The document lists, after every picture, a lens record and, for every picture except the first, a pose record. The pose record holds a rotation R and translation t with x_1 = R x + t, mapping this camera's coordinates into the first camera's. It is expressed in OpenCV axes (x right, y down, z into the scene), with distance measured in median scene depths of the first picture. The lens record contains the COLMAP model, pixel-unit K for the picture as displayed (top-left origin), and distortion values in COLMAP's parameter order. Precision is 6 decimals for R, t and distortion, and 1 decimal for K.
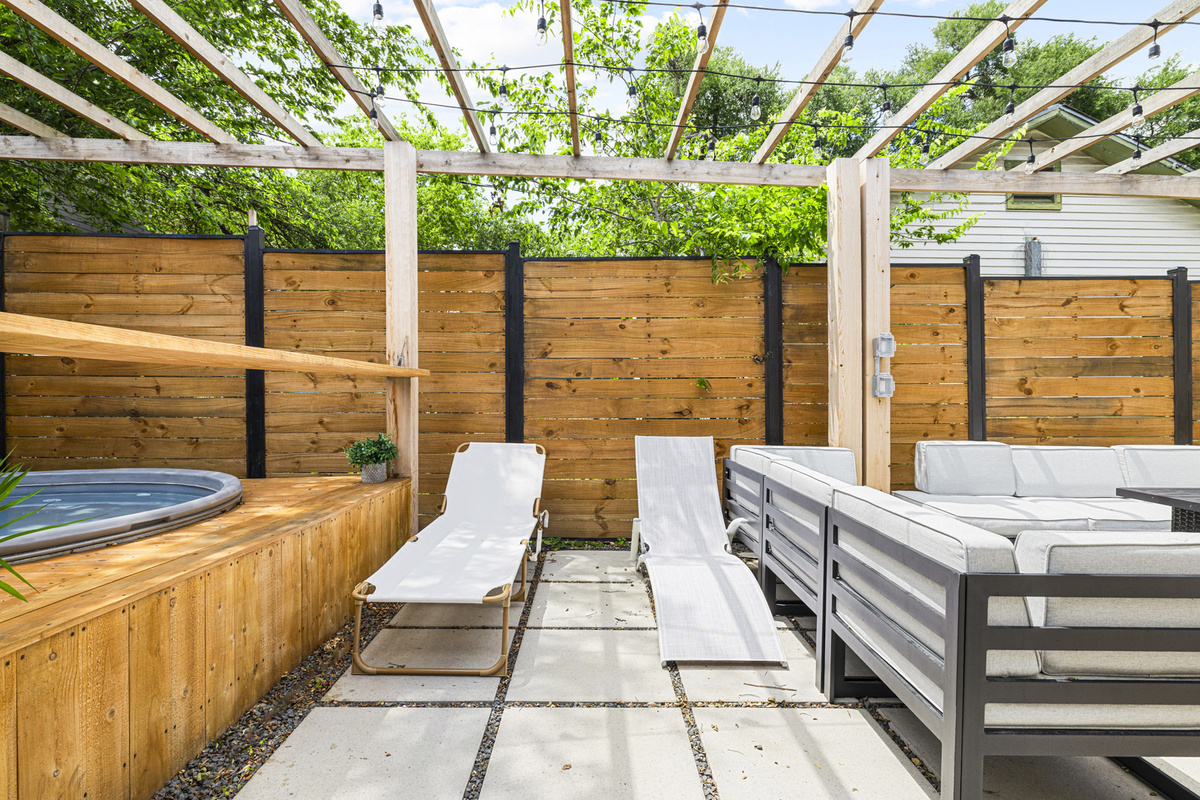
lens RADIAL K [[570.0, 0, 598.3], [0, 570.0, 404.1], [0, 0, 1]] dist [-0.007029, 0.002891]
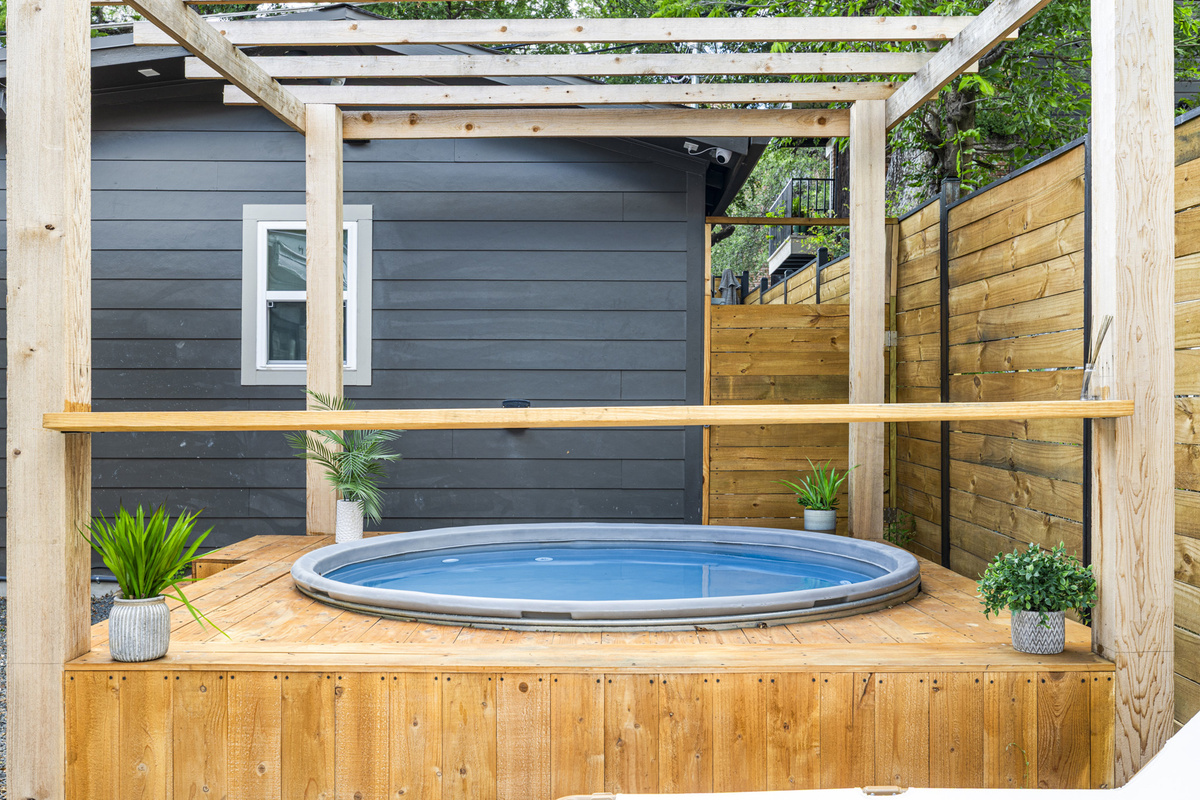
lens RADIAL K [[1191.0, 0, 617.6], [0, 1191.0, 409.0], [0, 0, 1]] dist [0.000923, 0.000000]
pose [[0.003324, 0.006361, -0.999974, 0.464506], [-0.006634, 0.999958, 0.006339, -0.048937], [0.999972, 0.006613, 0.003366, 0.565159]]
